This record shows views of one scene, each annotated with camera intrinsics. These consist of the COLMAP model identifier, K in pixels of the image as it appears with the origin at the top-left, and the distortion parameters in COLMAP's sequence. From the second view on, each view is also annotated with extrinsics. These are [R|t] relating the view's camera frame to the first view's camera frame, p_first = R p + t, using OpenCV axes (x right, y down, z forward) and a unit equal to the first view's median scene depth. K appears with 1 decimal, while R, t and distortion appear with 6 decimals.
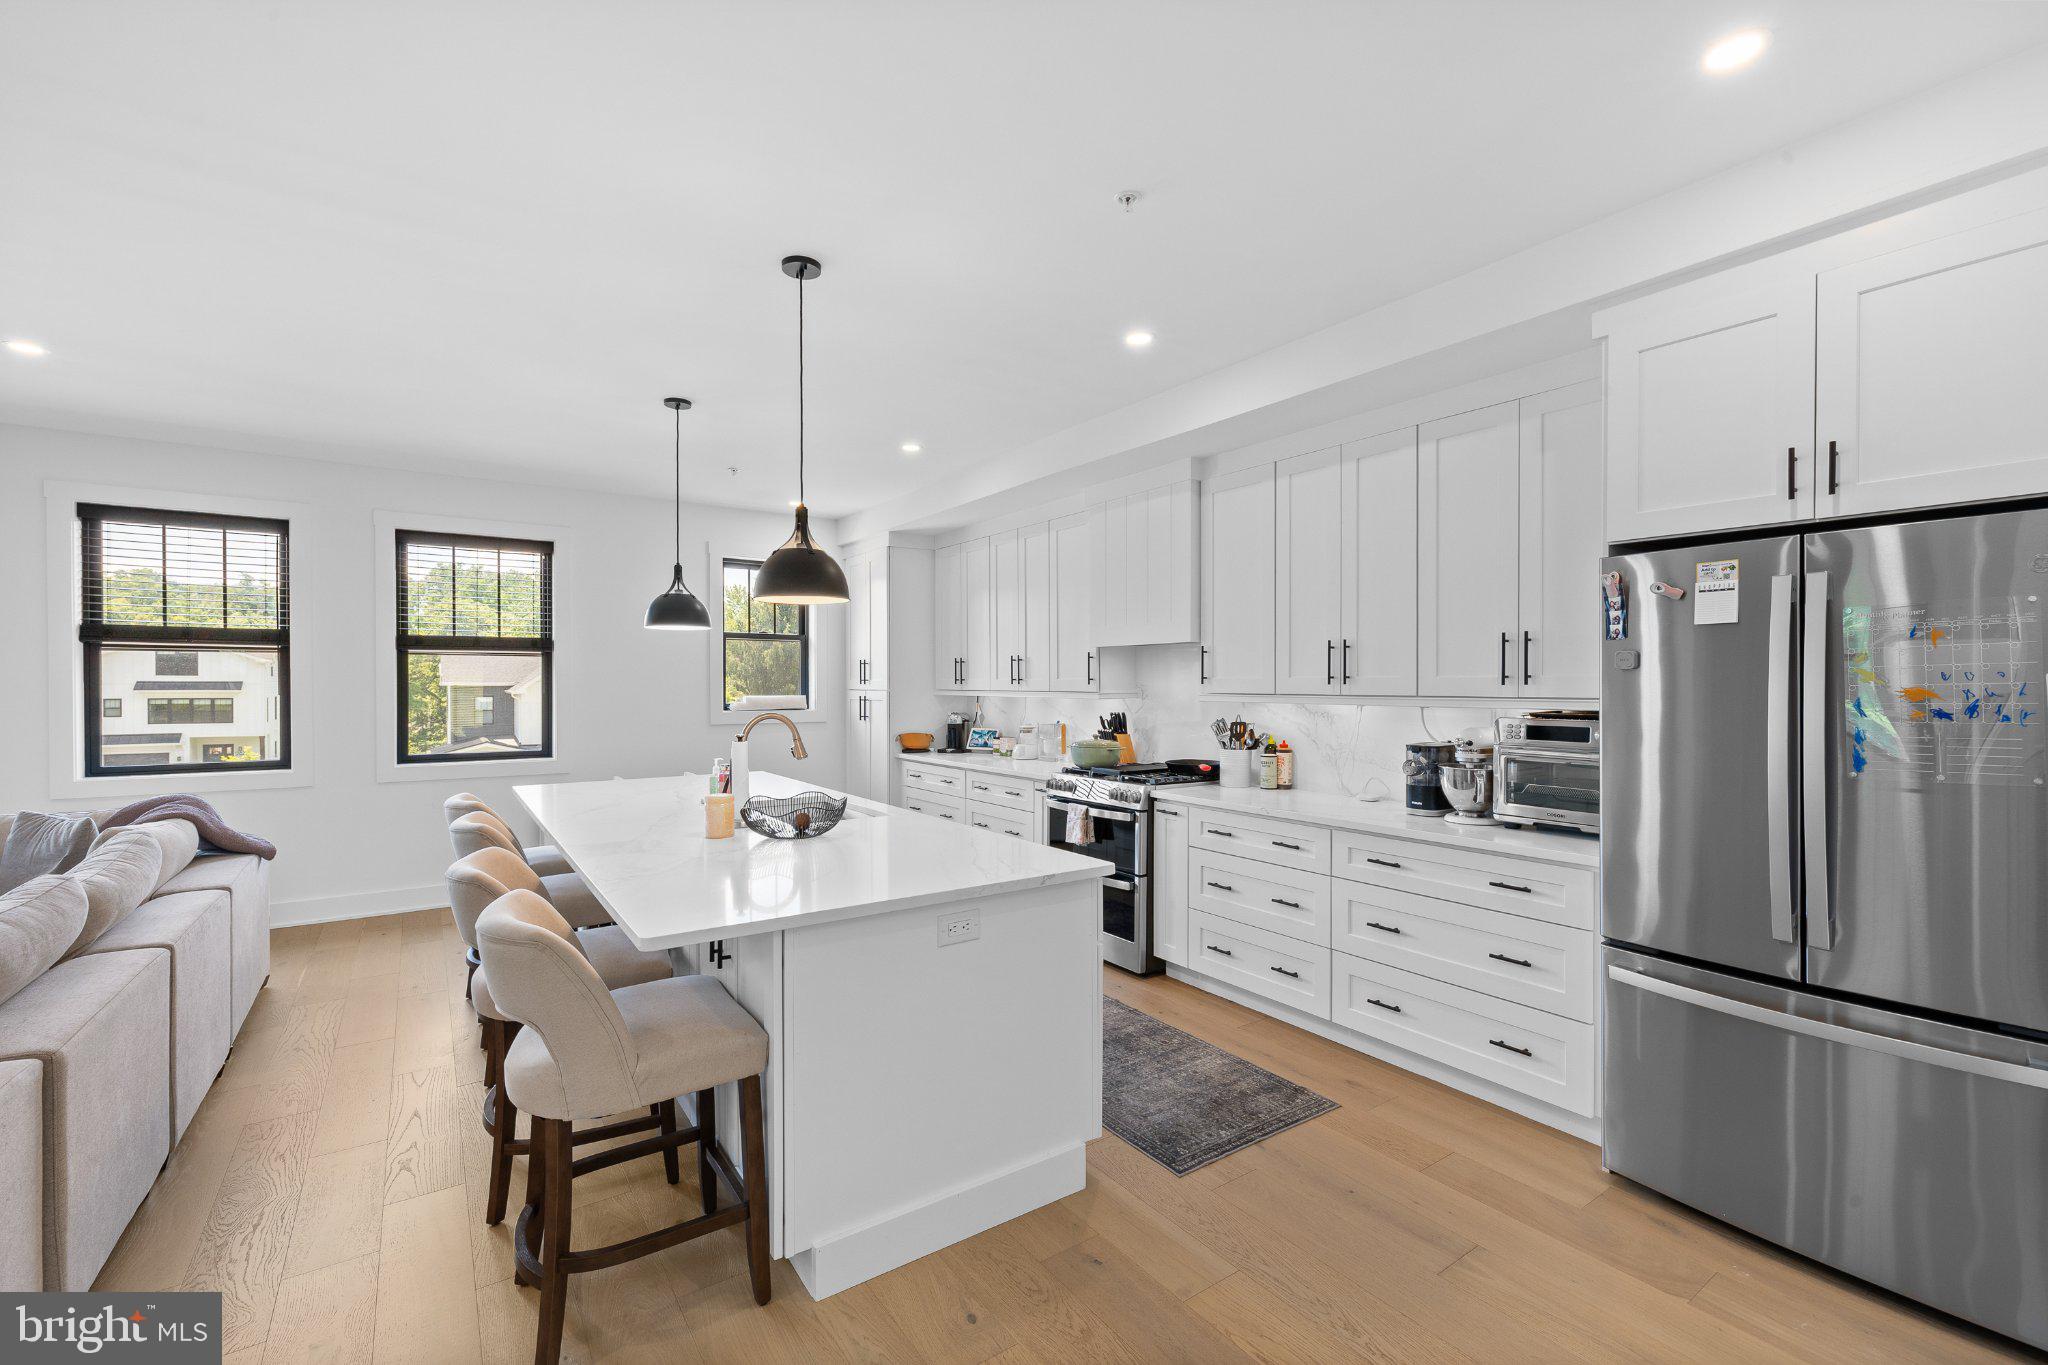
lens RADIAL K [[879.6, 0, 1004.7], [0, 879.6, 684.4], [0, 0, 1]] dist [0.000083, 0.000253]
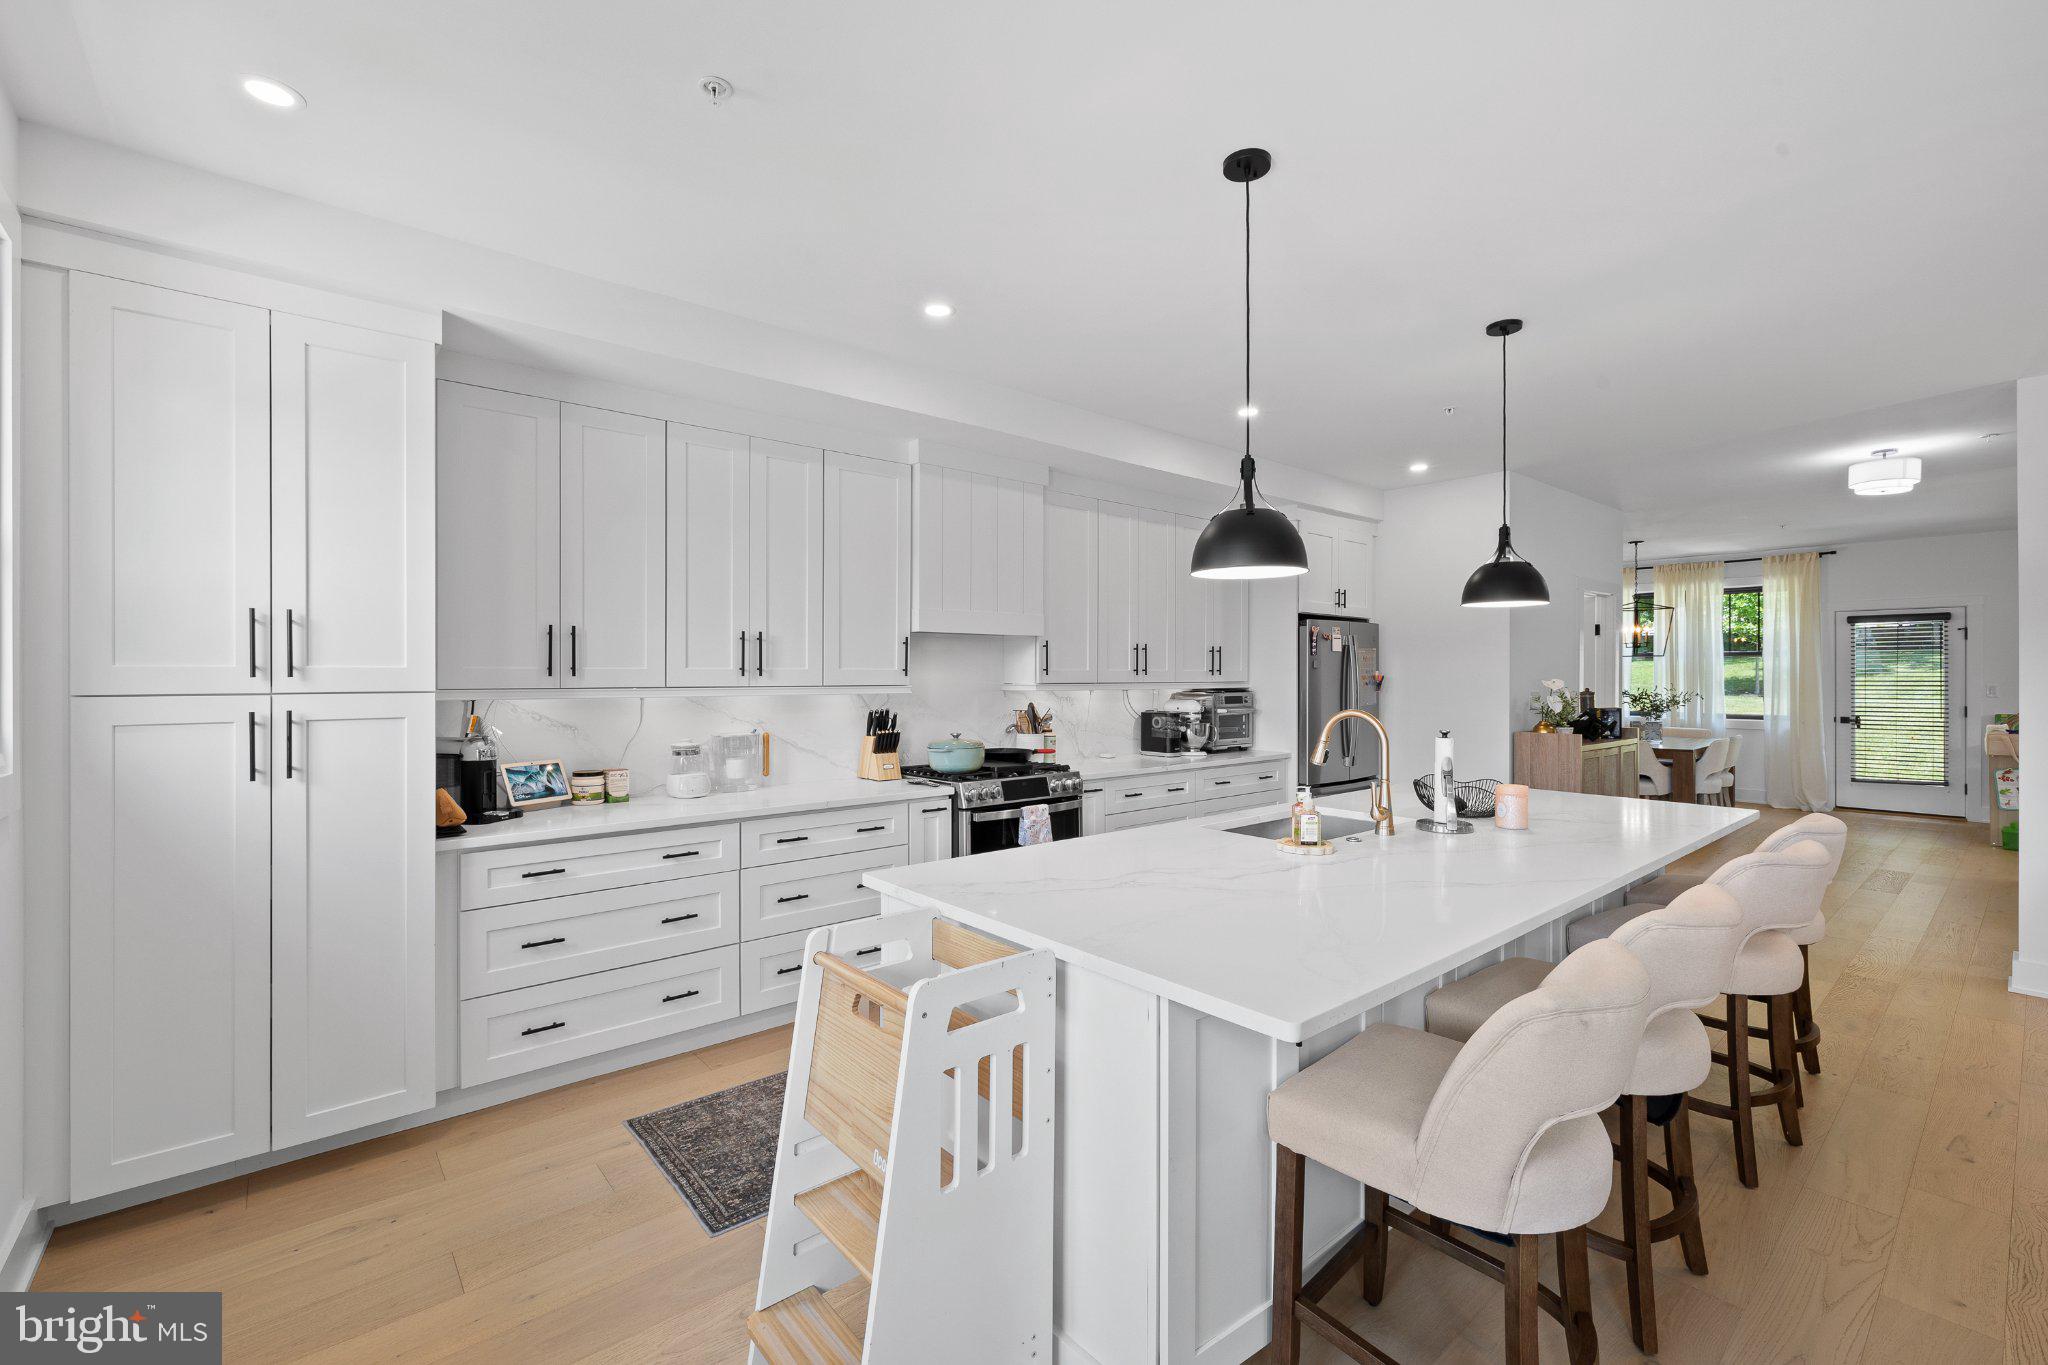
lens RADIAL K [[879.6, 0, 1020.5], [0, 879.6, 679.4], [0, 0, 1]] dist [0.000083, 0.000253]
pose [[-0.116079, -0.003611, 0.993233, -0.617964], [0.003540, 0.999986, 0.004049, 0.000143], [-0.993234, 0.003986, -0.116065, 0.824115]]
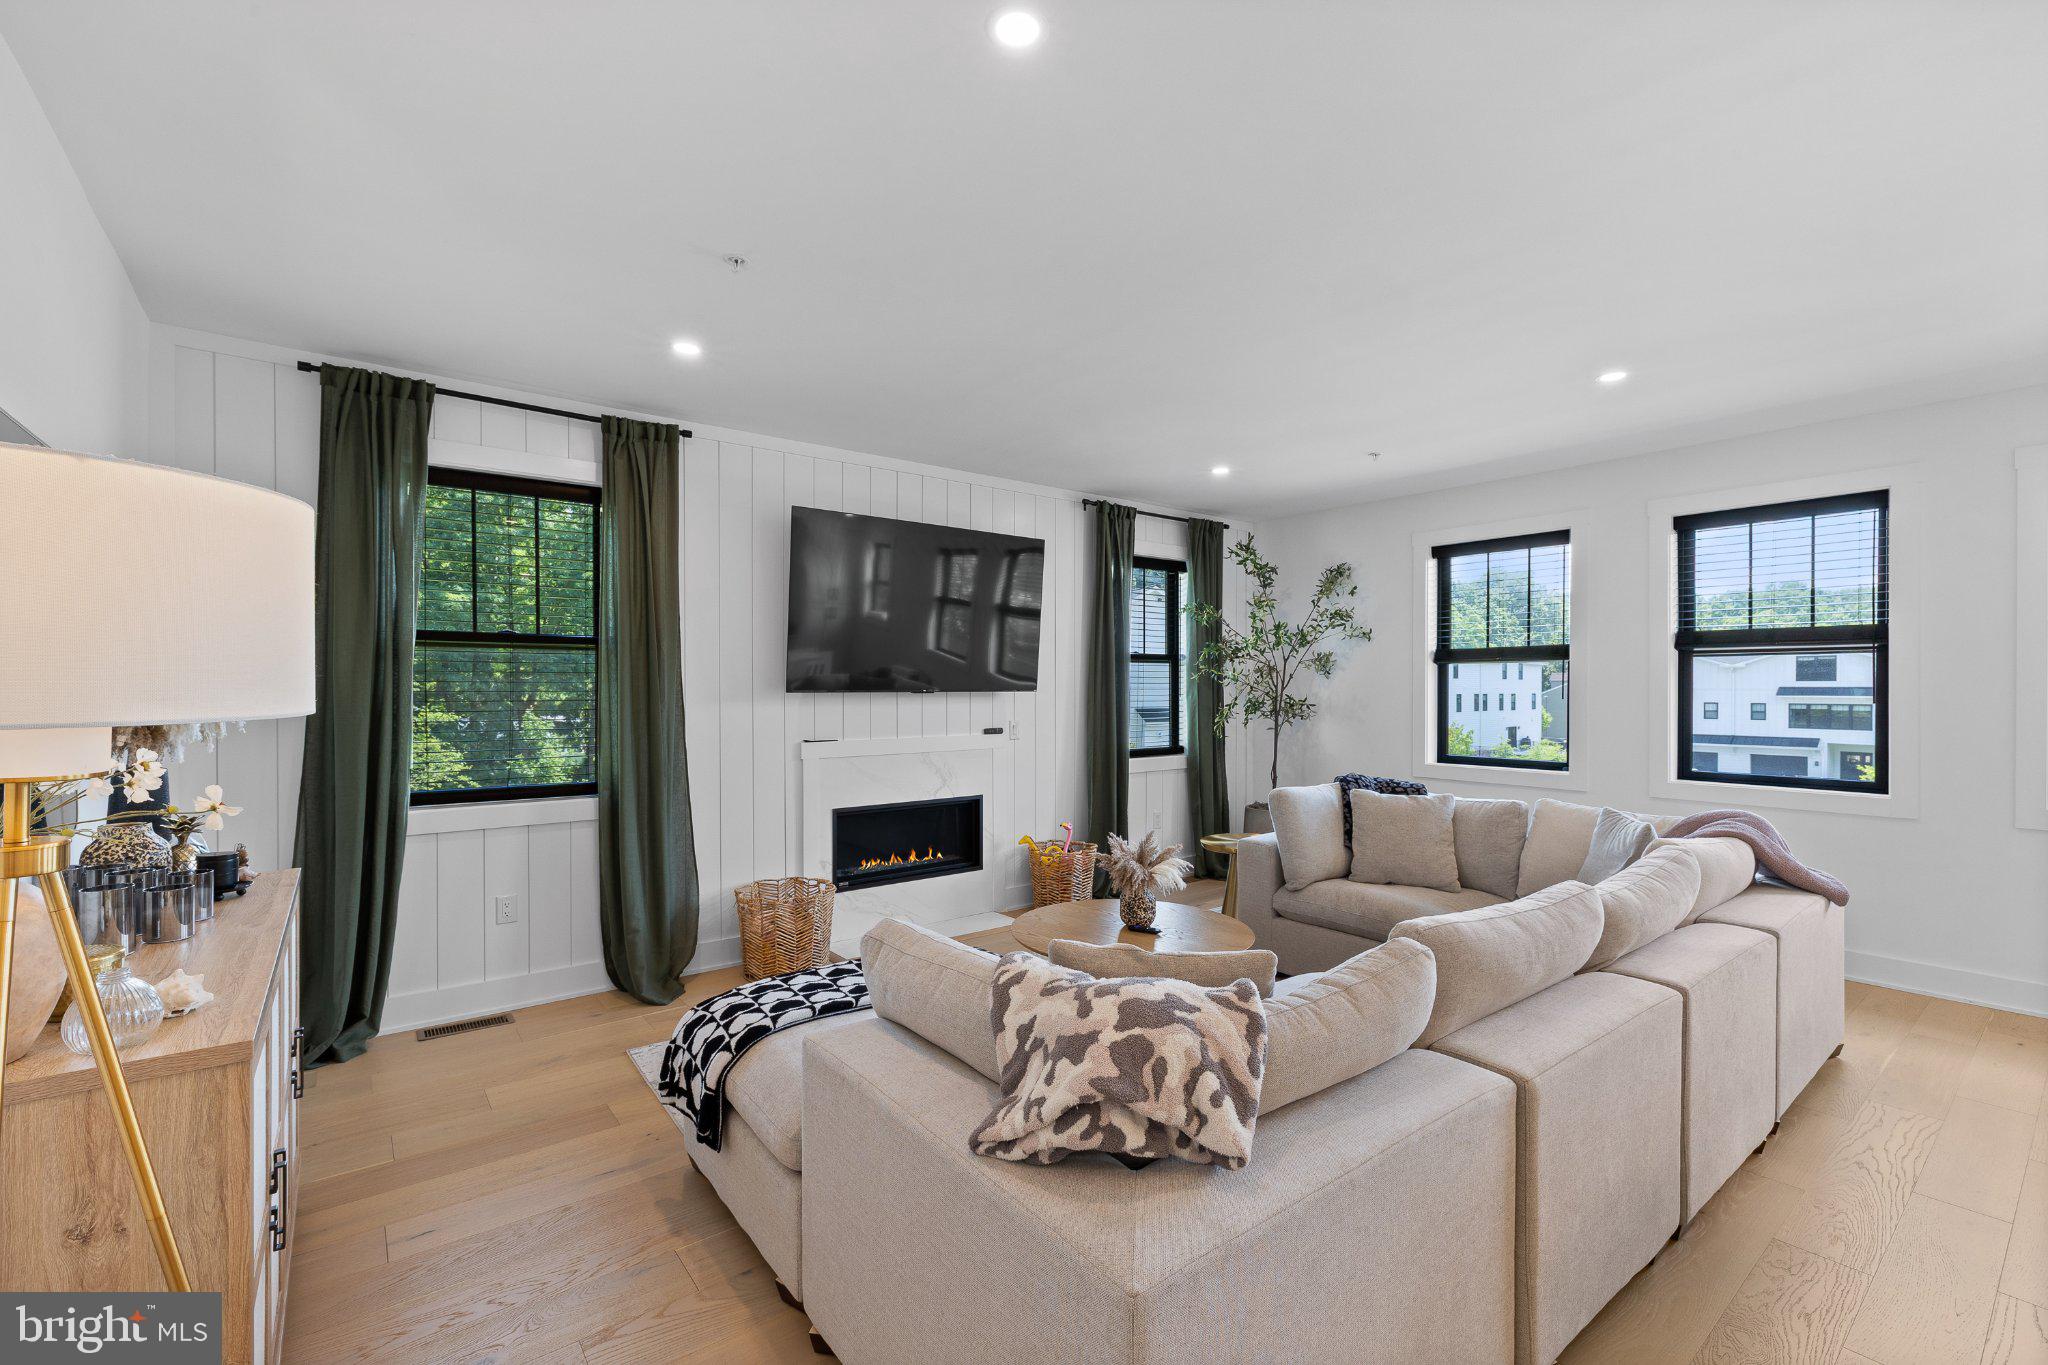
lens RADIAL K [[879.6, 0, 1044.0], [0, 879.6, 695.7], [0, 0, 1]] dist [0.000083, 0.000253]
pose [[0.090052, 0.009223, -0.995894, -0.100961], [-0.002722, 0.999956, 0.009014, -0.001038], [0.995933, 0.001900, 0.090073, 0.210268]]
